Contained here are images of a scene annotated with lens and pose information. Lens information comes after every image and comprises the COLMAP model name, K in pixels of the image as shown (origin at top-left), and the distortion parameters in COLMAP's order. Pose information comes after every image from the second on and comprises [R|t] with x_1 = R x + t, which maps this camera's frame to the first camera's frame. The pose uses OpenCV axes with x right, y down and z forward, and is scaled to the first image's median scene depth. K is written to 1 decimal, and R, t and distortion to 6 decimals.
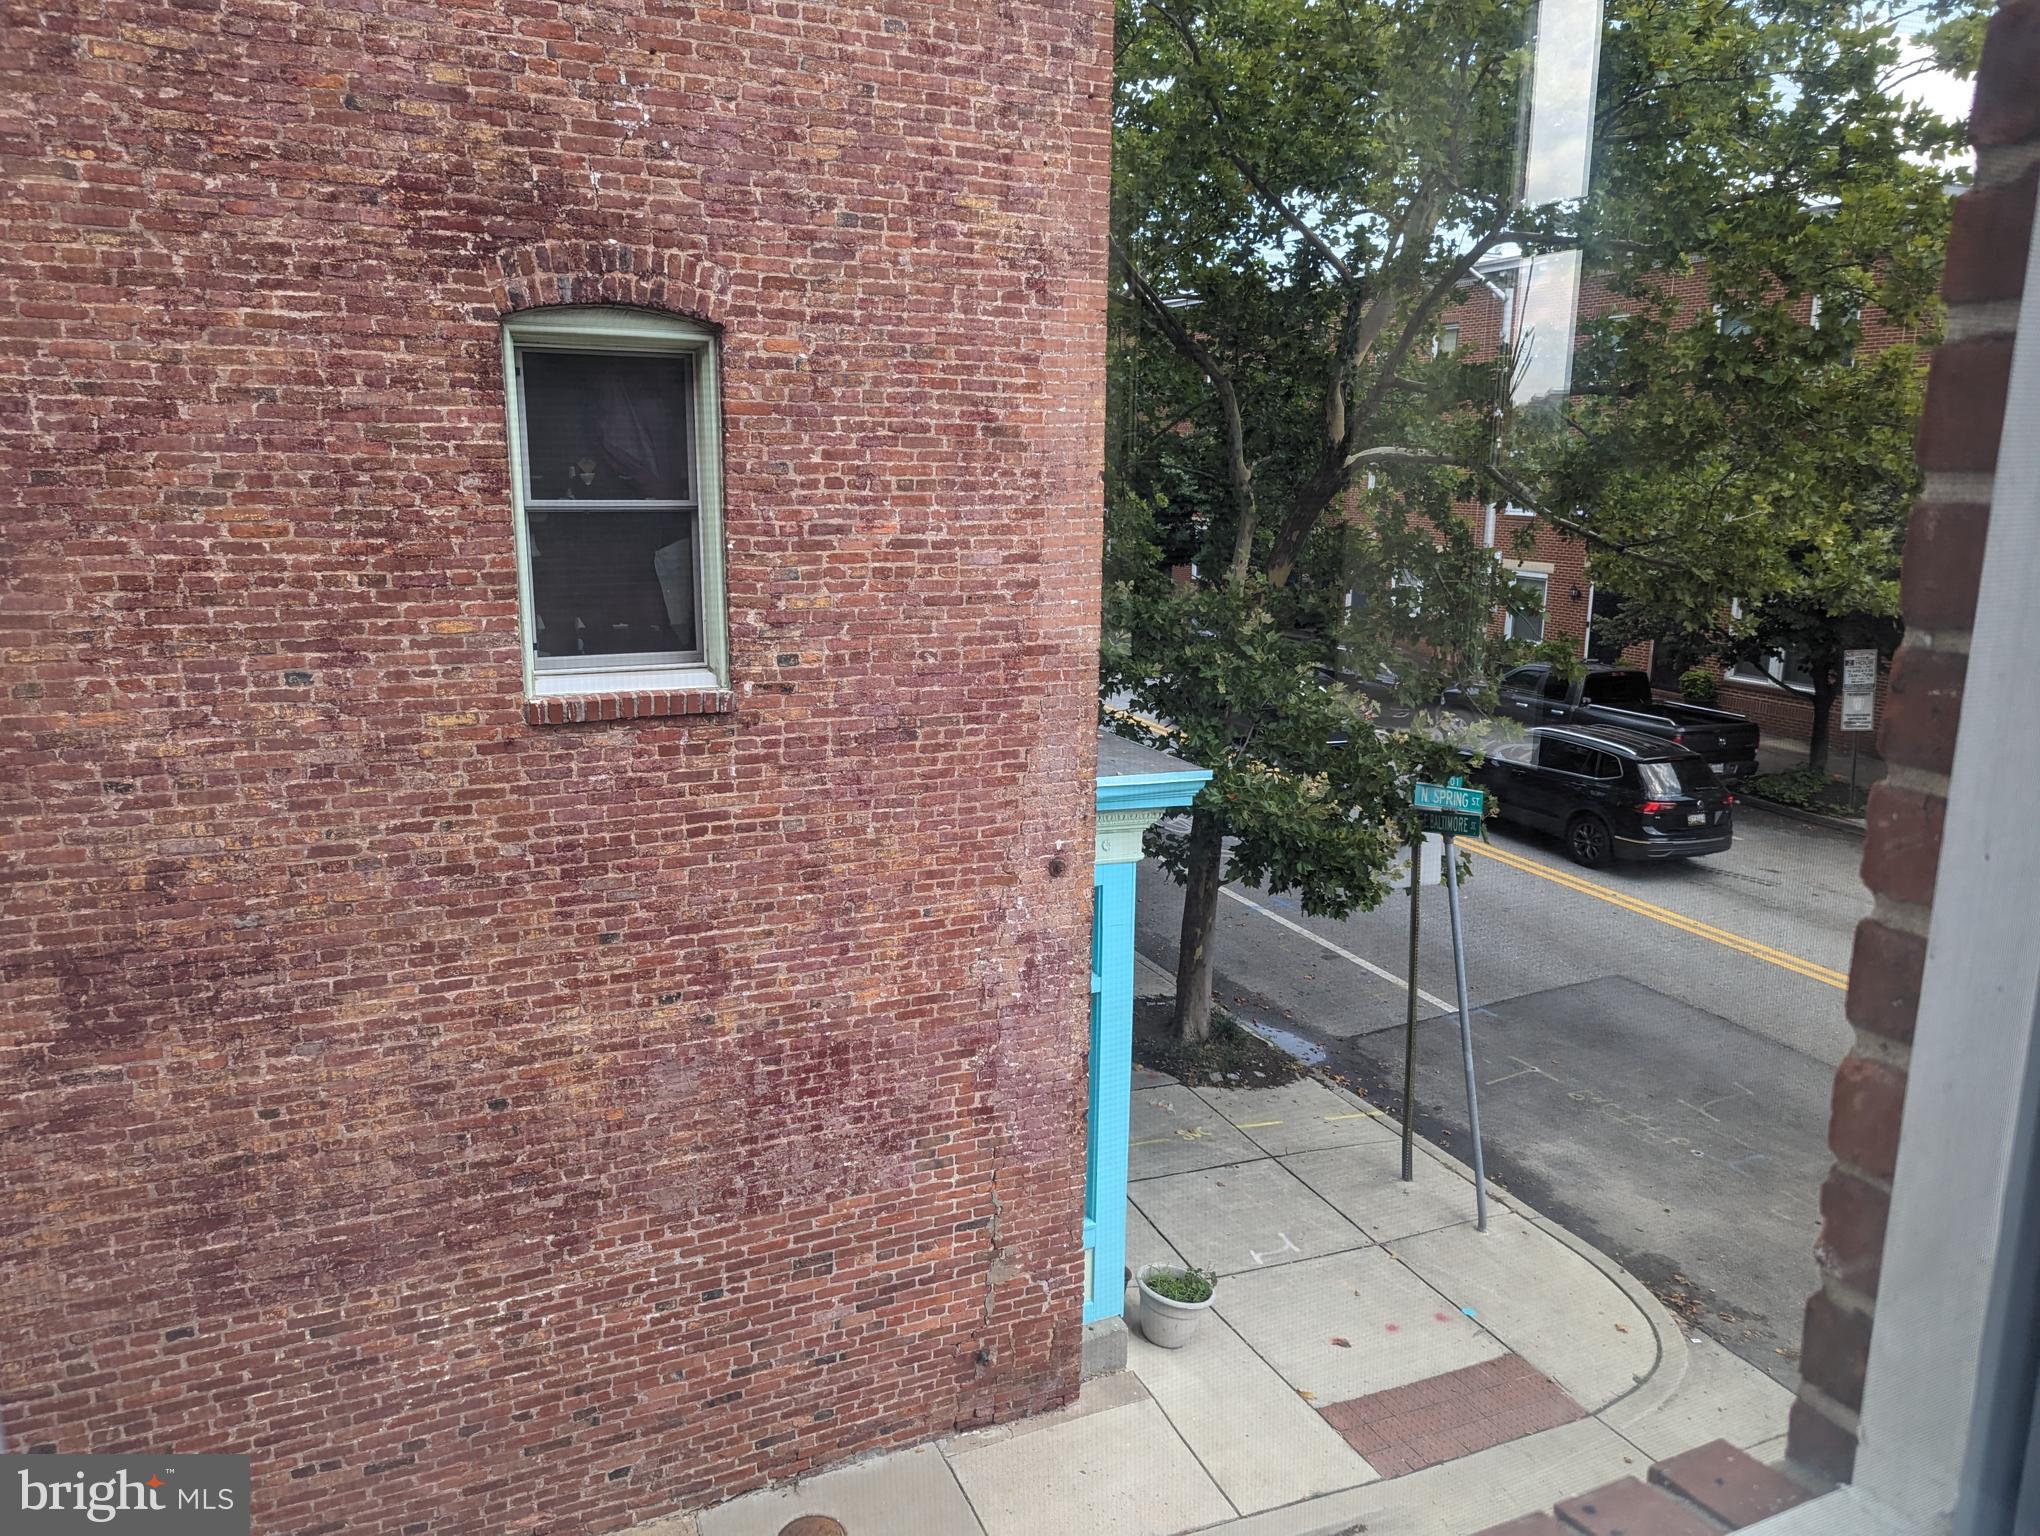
lens RADIAL K [[1371.0, 0, 1033.0], [0, 1371.0, 761.6], [0, 0, 1]] dist [0.042870, -0.037368]
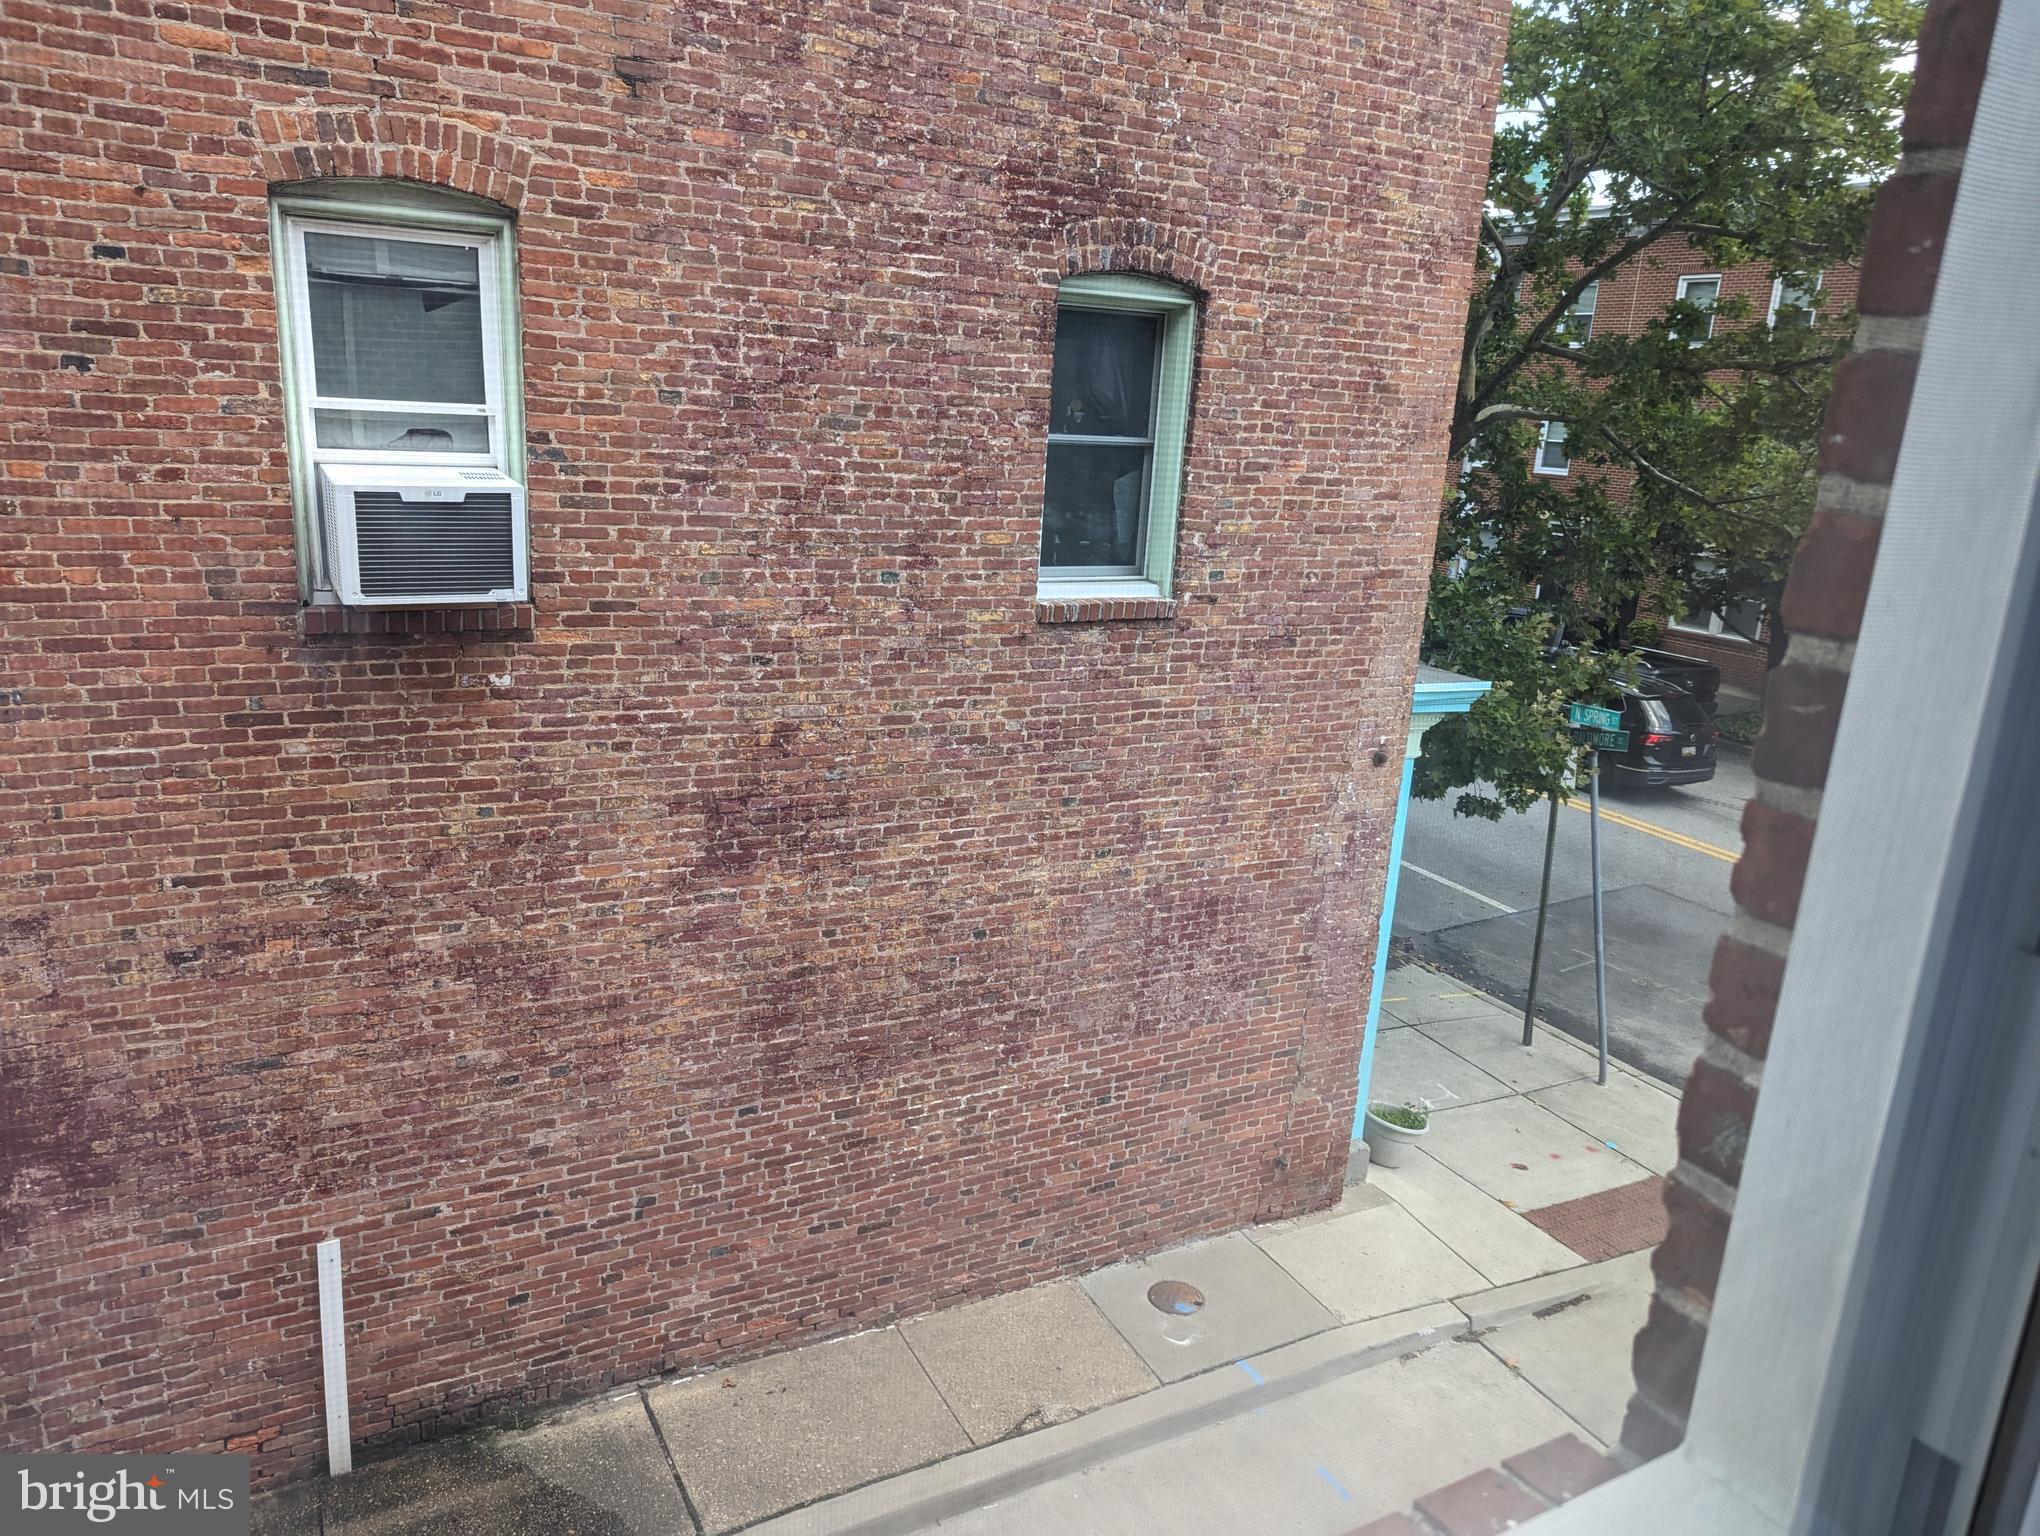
lens RADIAL K [[1371.0, 0, 1019.0], [0, 1371.0, 771.9], [0, 0, 1]] dist [0.042870, -0.037368]
pose [[0.996635, 0.025913, 0.077759, -0.455968], [-0.030460, 0.997860, 0.057866, 0.034393], [-0.076093, -0.060040, 0.995291, -0.199660]]
